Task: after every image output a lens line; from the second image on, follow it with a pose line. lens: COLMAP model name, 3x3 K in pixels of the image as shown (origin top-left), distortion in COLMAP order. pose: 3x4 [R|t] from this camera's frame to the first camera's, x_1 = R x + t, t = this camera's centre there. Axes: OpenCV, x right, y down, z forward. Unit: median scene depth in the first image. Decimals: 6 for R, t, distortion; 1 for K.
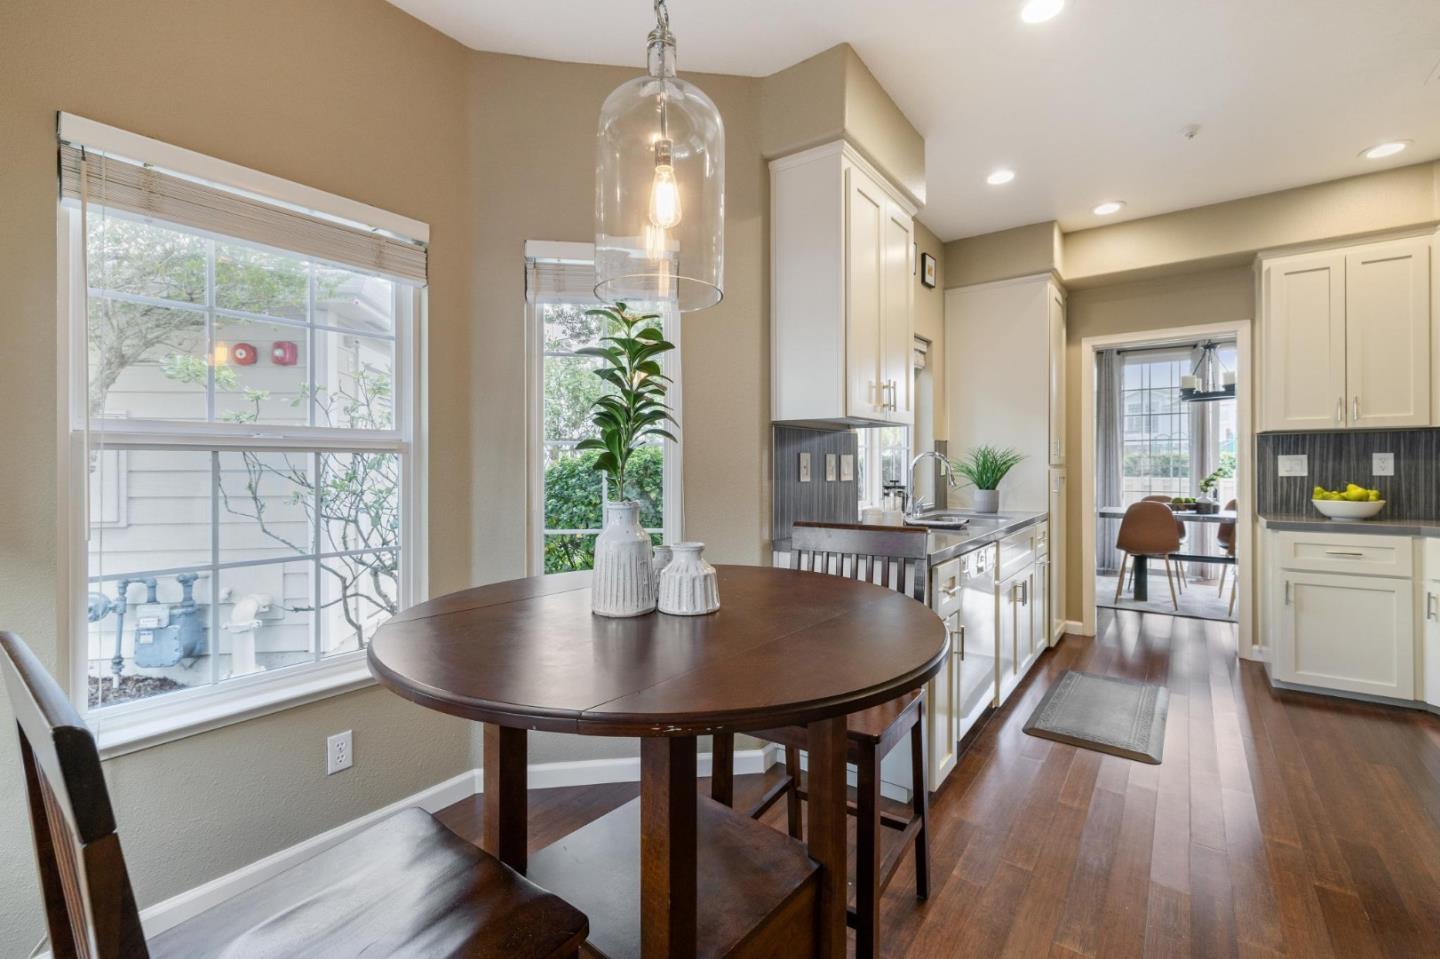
lens RADIAL K [[634.1, 0, 716.0], [0, 634.1, 469.6], [0, 0, 1]] dist [0.009466, 0.000071]
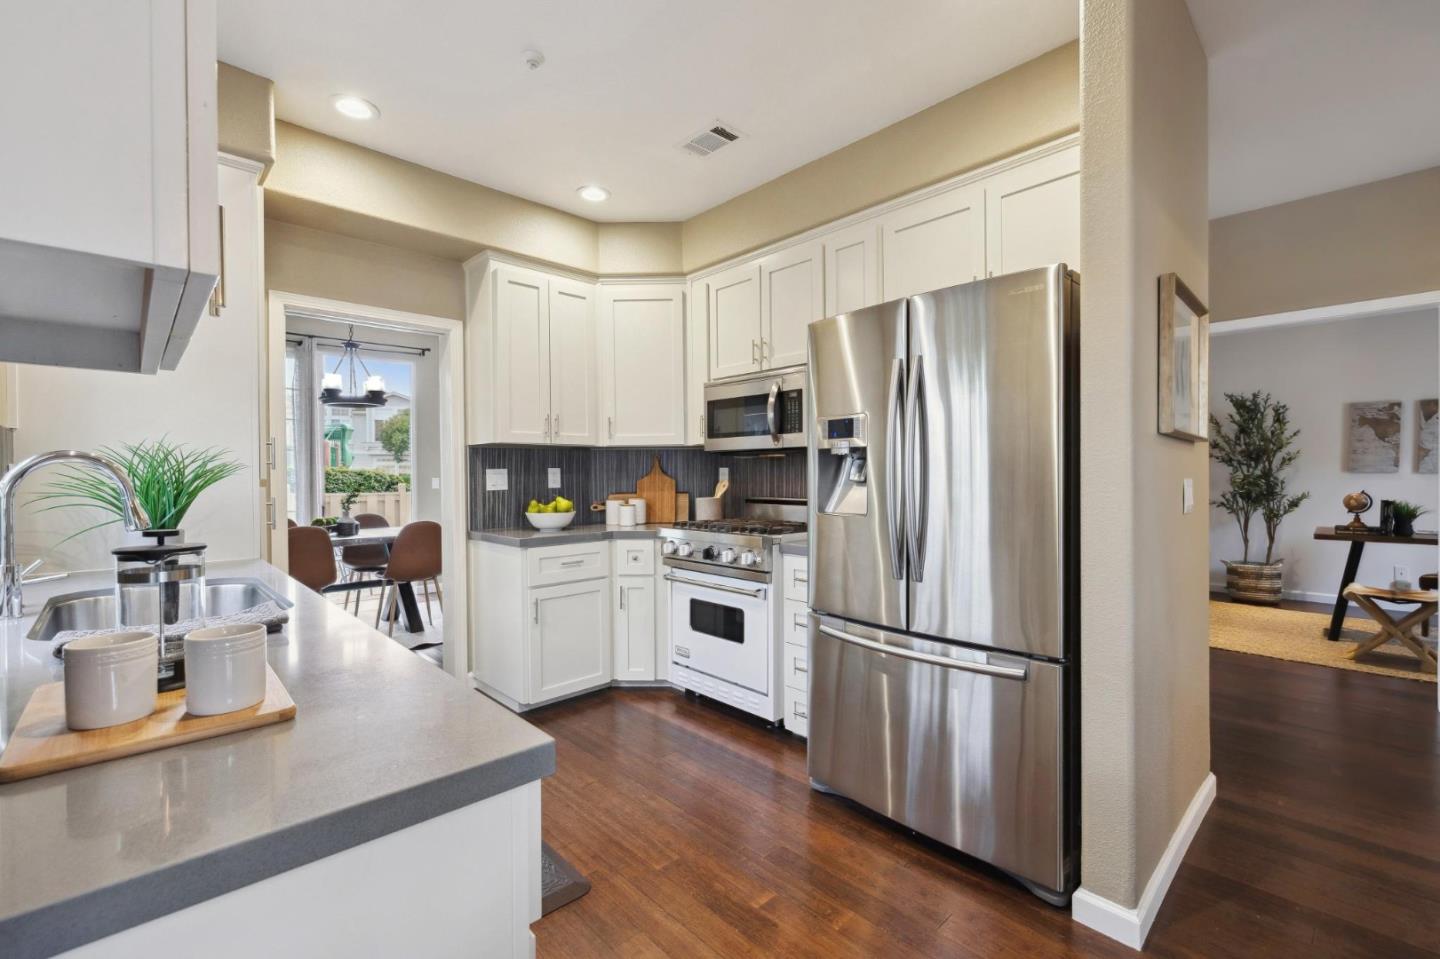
lens RADIAL K [[634.1, 0, 741.7], [0, 634.1, 486.3], [0, 0, 1]] dist [0.009466, 0.000071]
pose [[0.169406, -0.016037, 0.985416, -0.001319], [0.008426, 0.999855, 0.014824, -0.007900], [-0.985510, 0.005792, 0.169516, 0.486862]]
